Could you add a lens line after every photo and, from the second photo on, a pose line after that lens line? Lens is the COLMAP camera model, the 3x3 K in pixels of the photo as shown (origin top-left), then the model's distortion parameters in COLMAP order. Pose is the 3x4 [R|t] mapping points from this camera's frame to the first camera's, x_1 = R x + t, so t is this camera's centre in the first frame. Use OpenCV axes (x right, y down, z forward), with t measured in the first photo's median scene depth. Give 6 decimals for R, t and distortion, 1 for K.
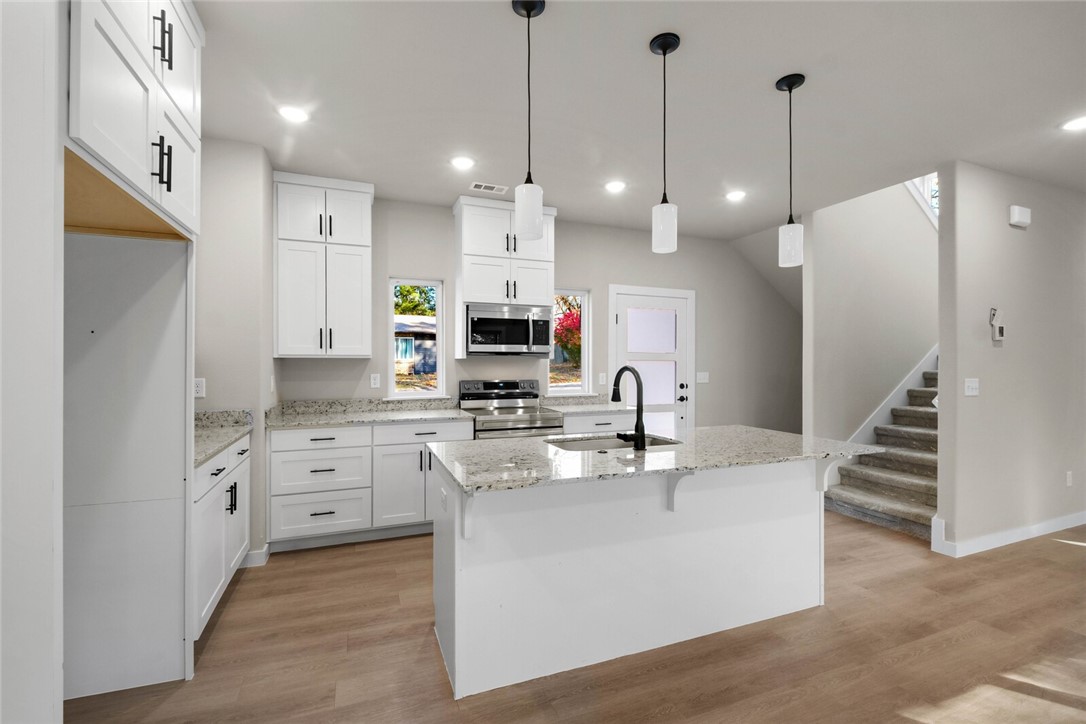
lens RADIAL K [[479.2, 0, 535.5], [0, 479.2, 357.8], [0, 0, 1]] dist [-0.009162, -0.001119]
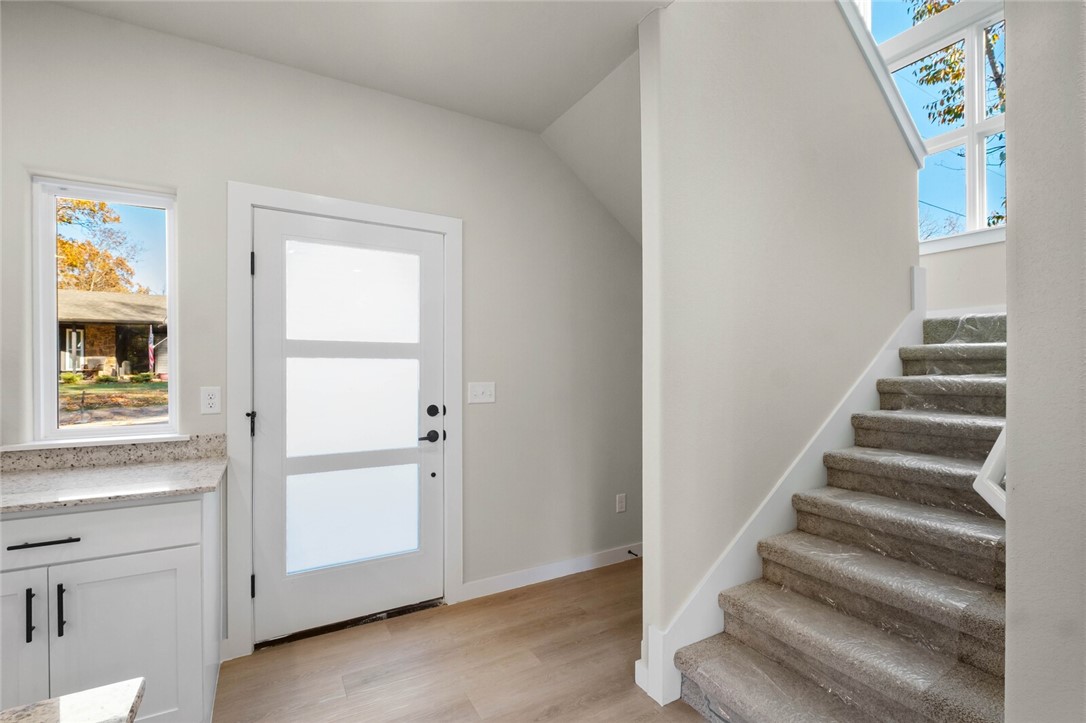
lens RADIAL K [[479.2, 0, 545.5], [0, 479.2, 359.7], [0, 0, 1]] dist [-0.009162, -0.001119]
pose [[0.989180, 0.000778, 0.146703, 0.394807], [0.000032, 0.999985, -0.005520, 0.010665], [-0.146705, 0.005465, 0.989165, 0.561684]]
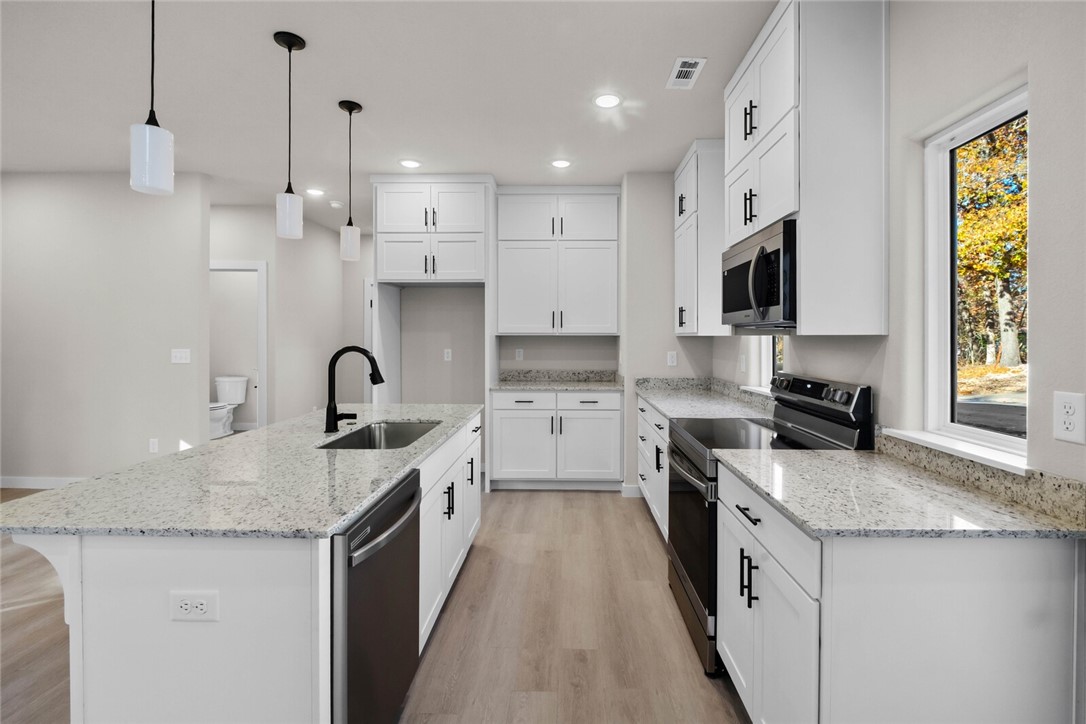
lens RADIAL K [[479.2, 0, 552.5], [0, 479.2, 342.7], [0, 0, 1]] dist [-0.009162, -0.001119]
pose [[-0.377729, 0.007059, -0.925889, 0.475703], [0.001585, 0.999974, 0.006977, 0.005815], [0.925915, 0.001168, -0.377731, 0.897778]]
